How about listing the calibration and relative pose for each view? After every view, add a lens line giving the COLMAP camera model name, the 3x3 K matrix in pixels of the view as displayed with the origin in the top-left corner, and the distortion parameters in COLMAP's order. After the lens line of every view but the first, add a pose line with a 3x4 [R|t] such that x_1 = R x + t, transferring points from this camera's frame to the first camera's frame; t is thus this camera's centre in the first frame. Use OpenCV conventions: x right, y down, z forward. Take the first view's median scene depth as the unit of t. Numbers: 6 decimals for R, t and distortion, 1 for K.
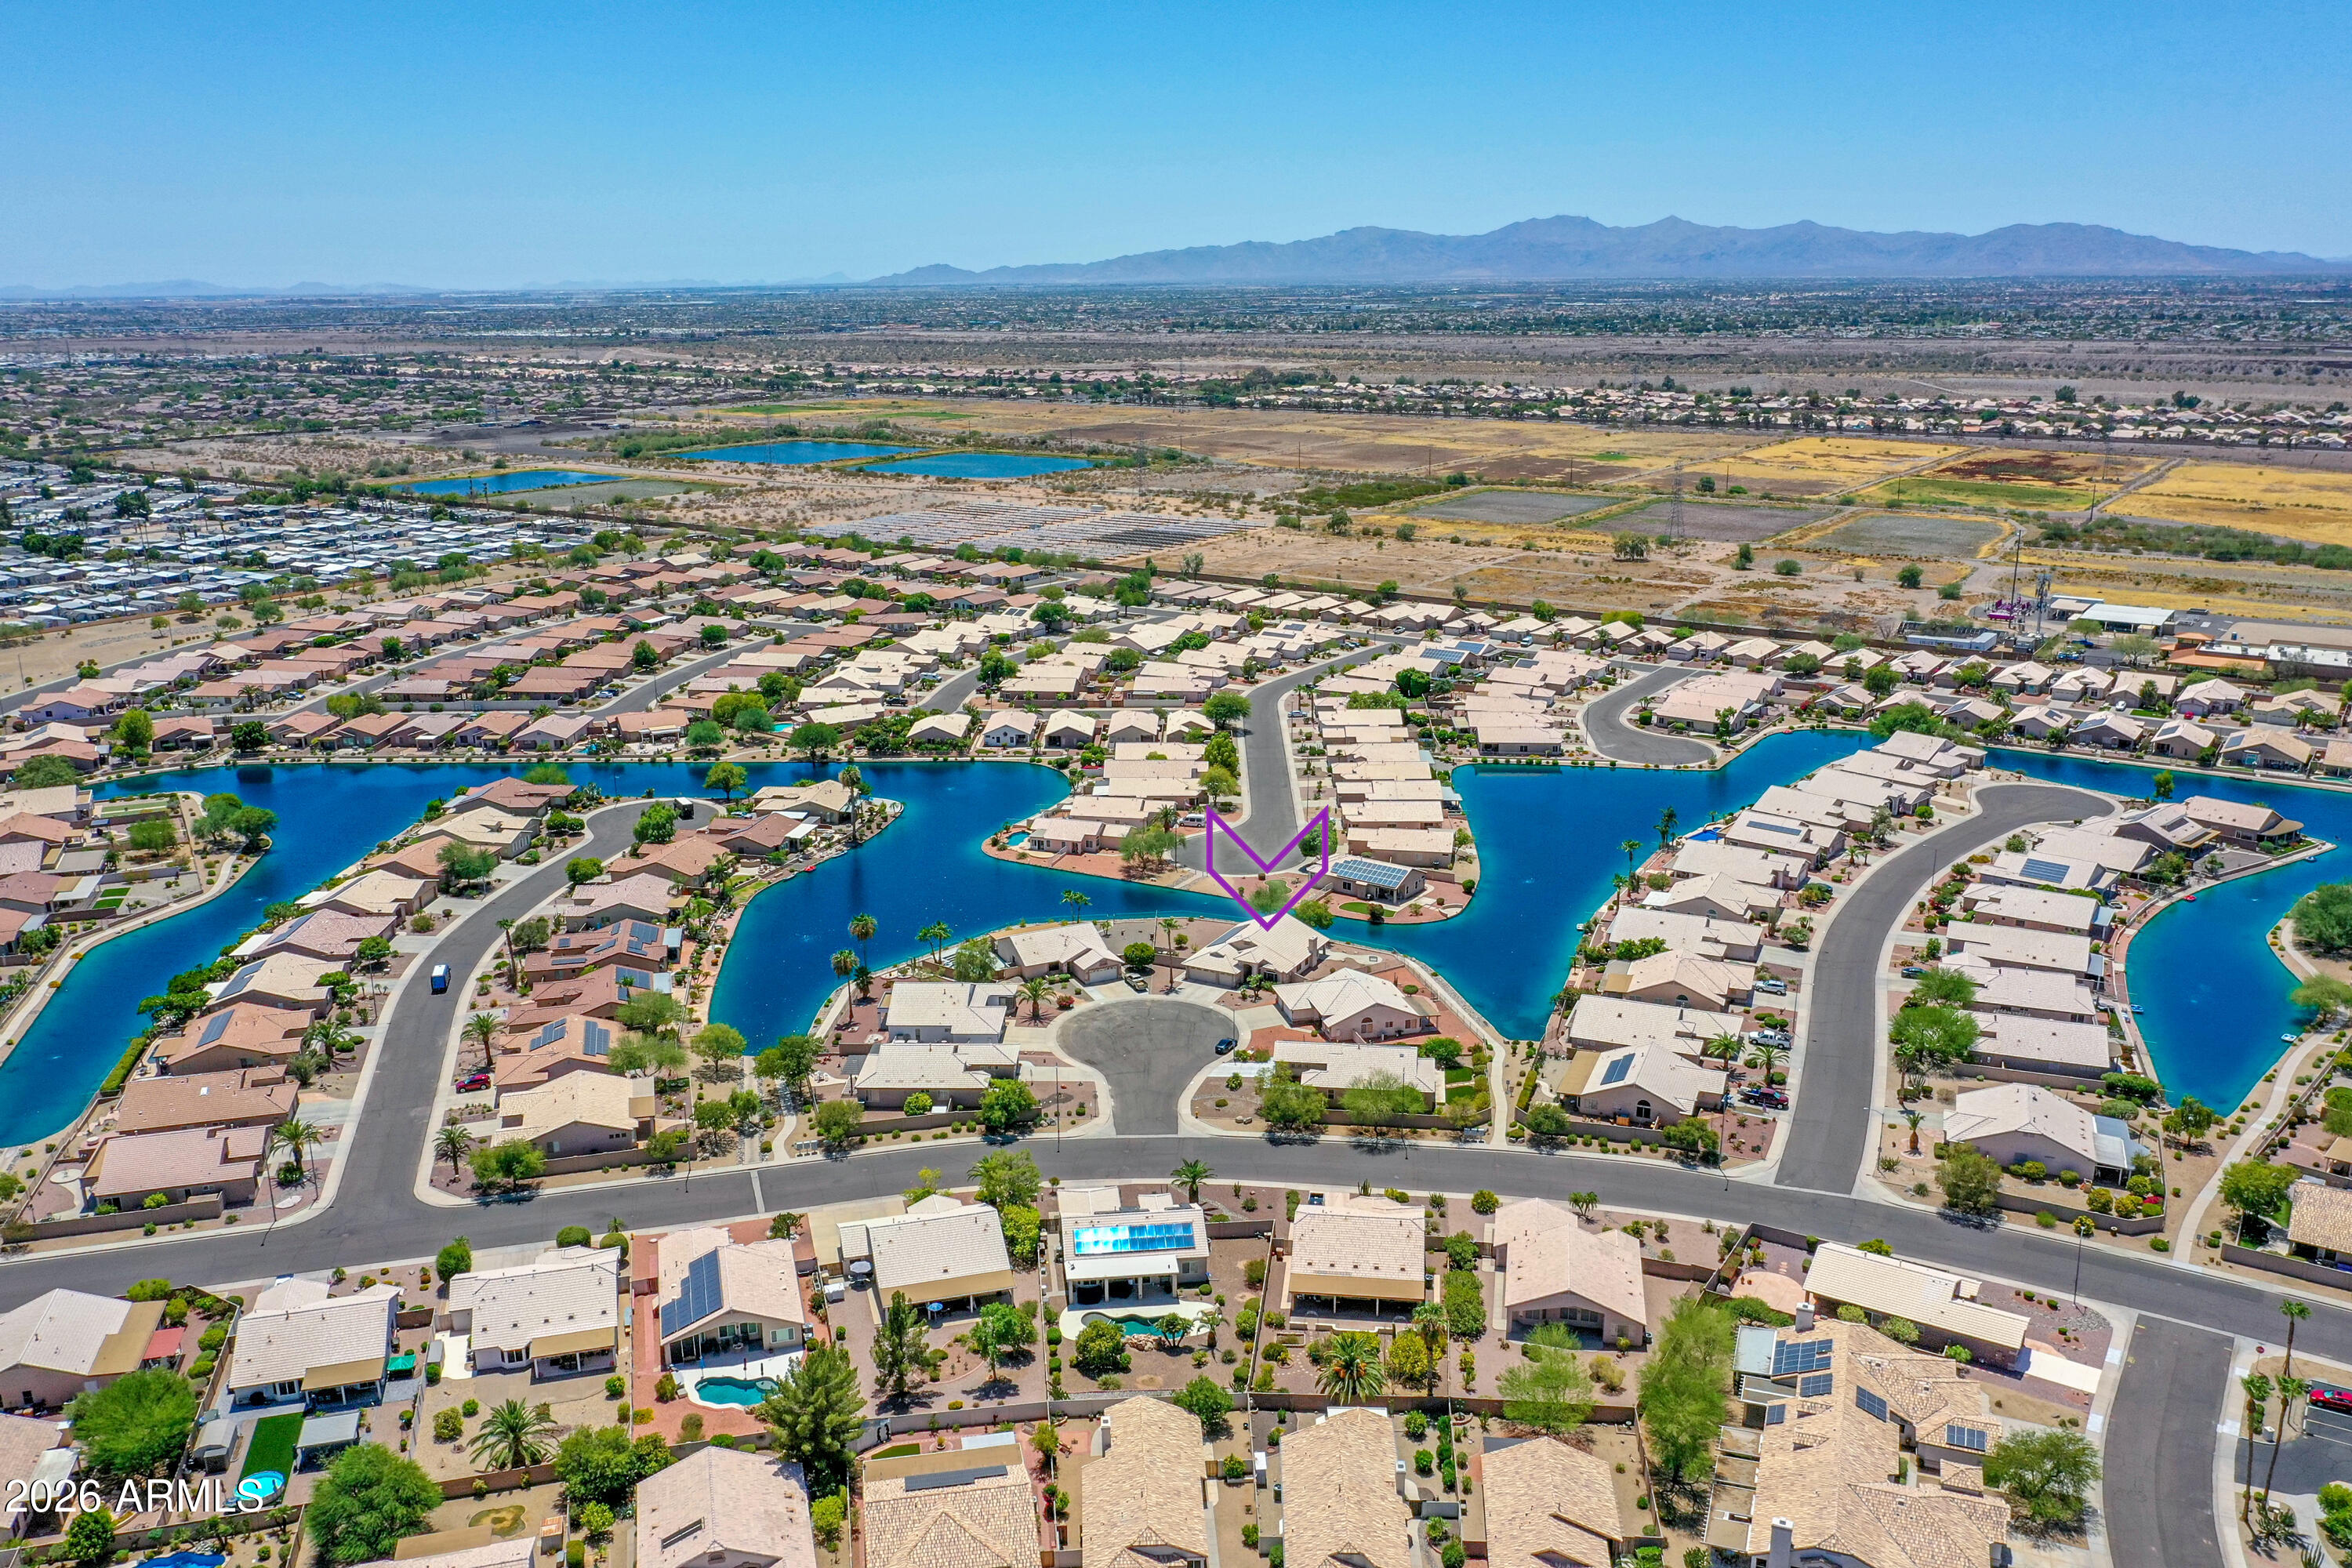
lens RADIAL K [[1831.7, 0, 1169.6], [0, 1831.7, 786.1], [0, 0, 1]] dist [-0.019689, 0.009856]
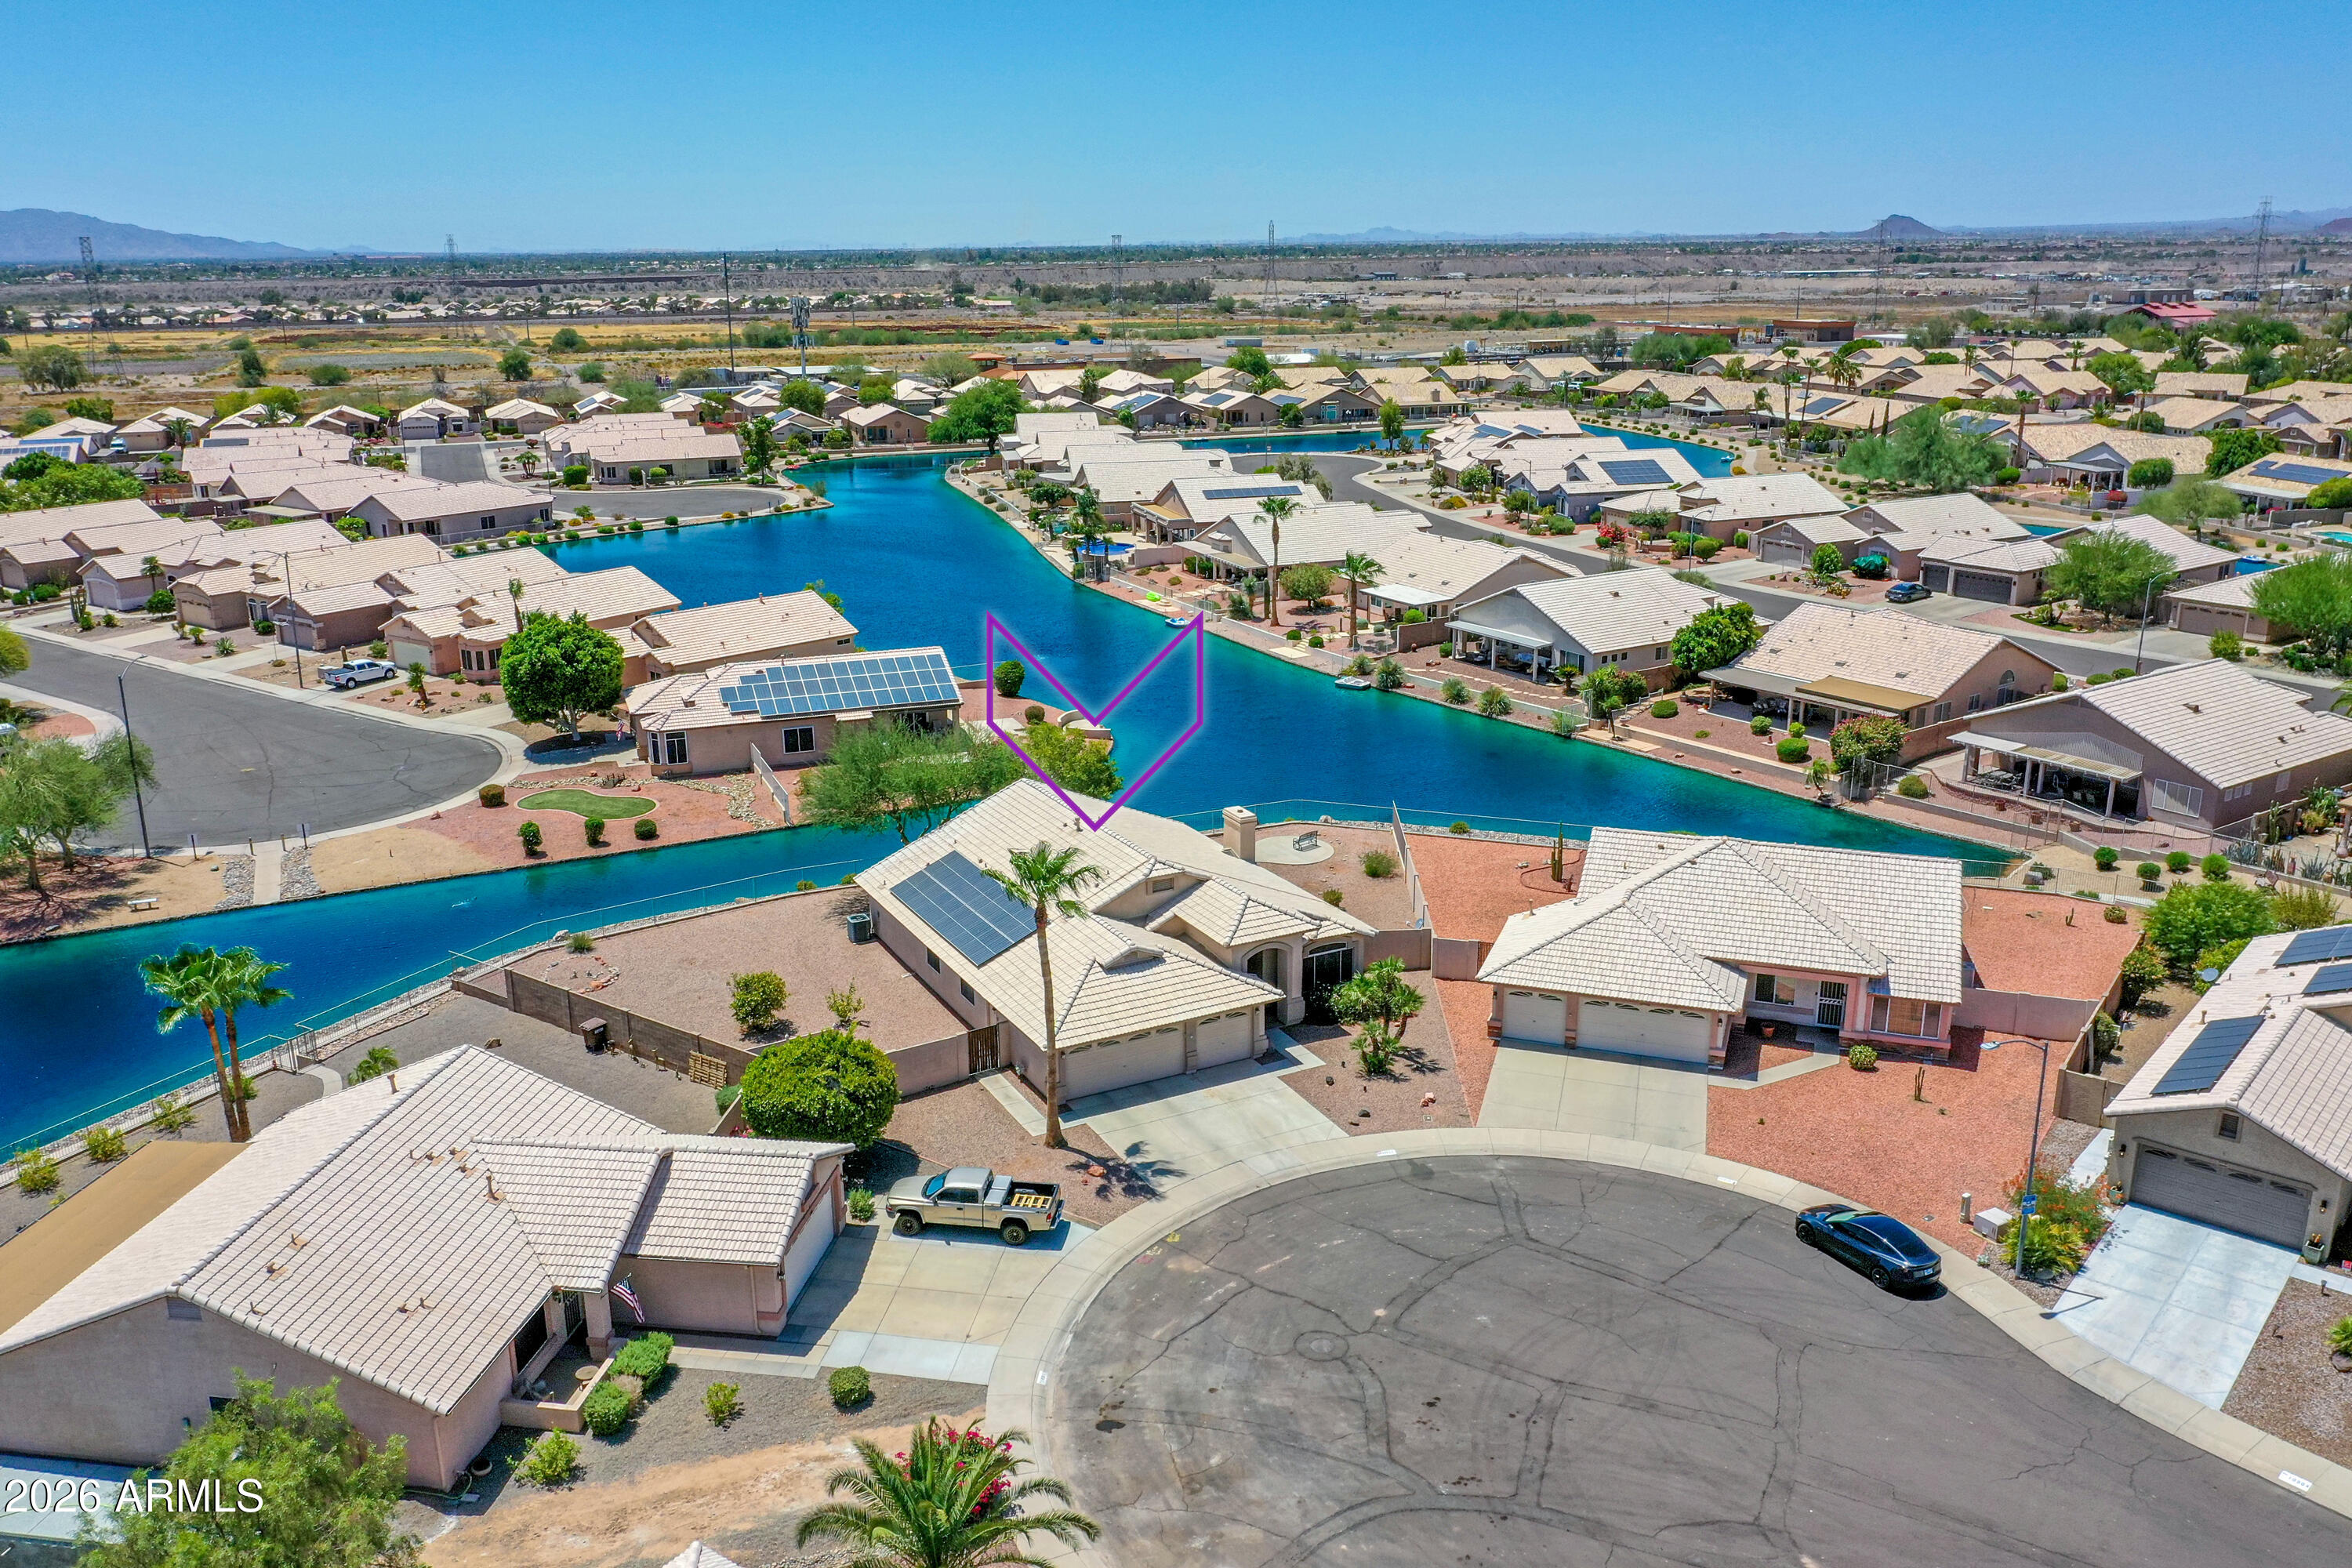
lens RADIAL K [[1831.7, 0, 1168.0], [0, 1831.7, 784.5], [0, 0, 1]] dist [-0.019689, 0.009856]
pose [[0.555038, -0.228125, 0.799932, -0.138161], [0.227231, 0.966664, 0.118009, 0.039005], [-0.800187, 0.116270, 0.588372, 0.765969]]
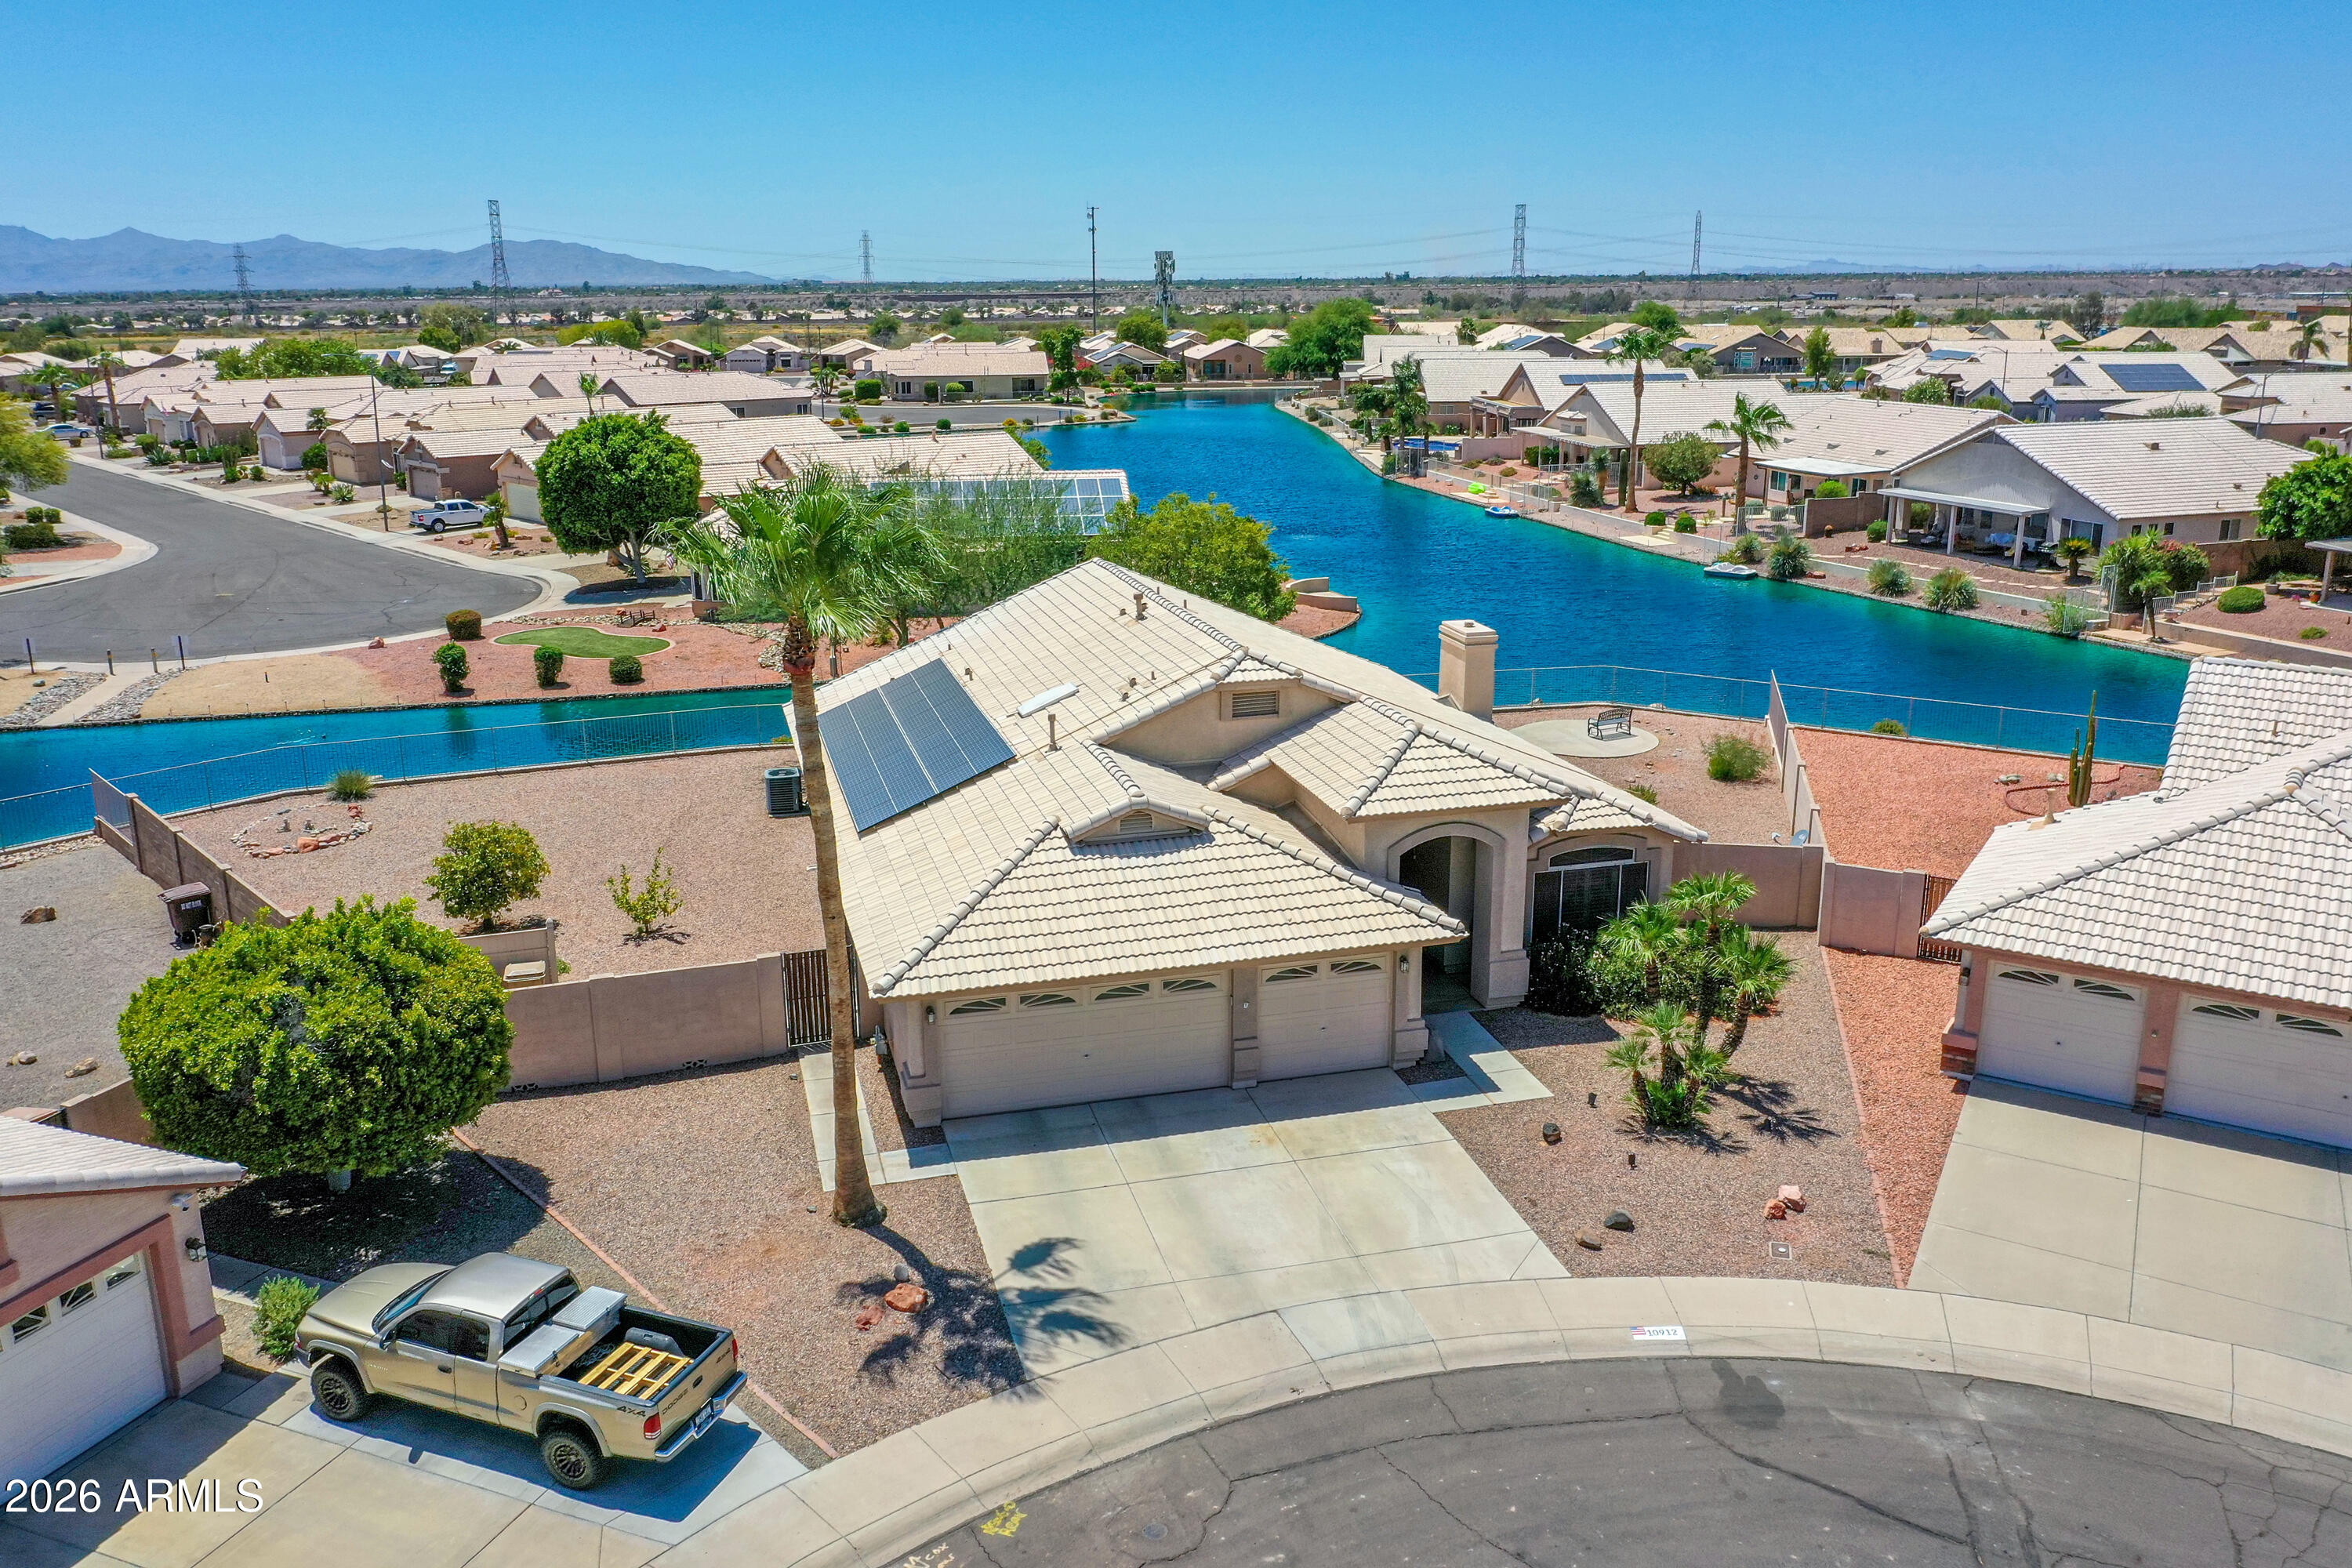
lens RADIAL K [[1831.7, 0, 1168.6], [0, 1831.7, 779.2], [0, 0, 1]] dist [-0.019689, 0.009856]
pose [[0.724249, -0.174205, 0.667170, -0.040057], [0.184921, 0.981187, 0.055457, 0.074641], [-0.664279, 0.083210, 0.742839, 0.821775]]
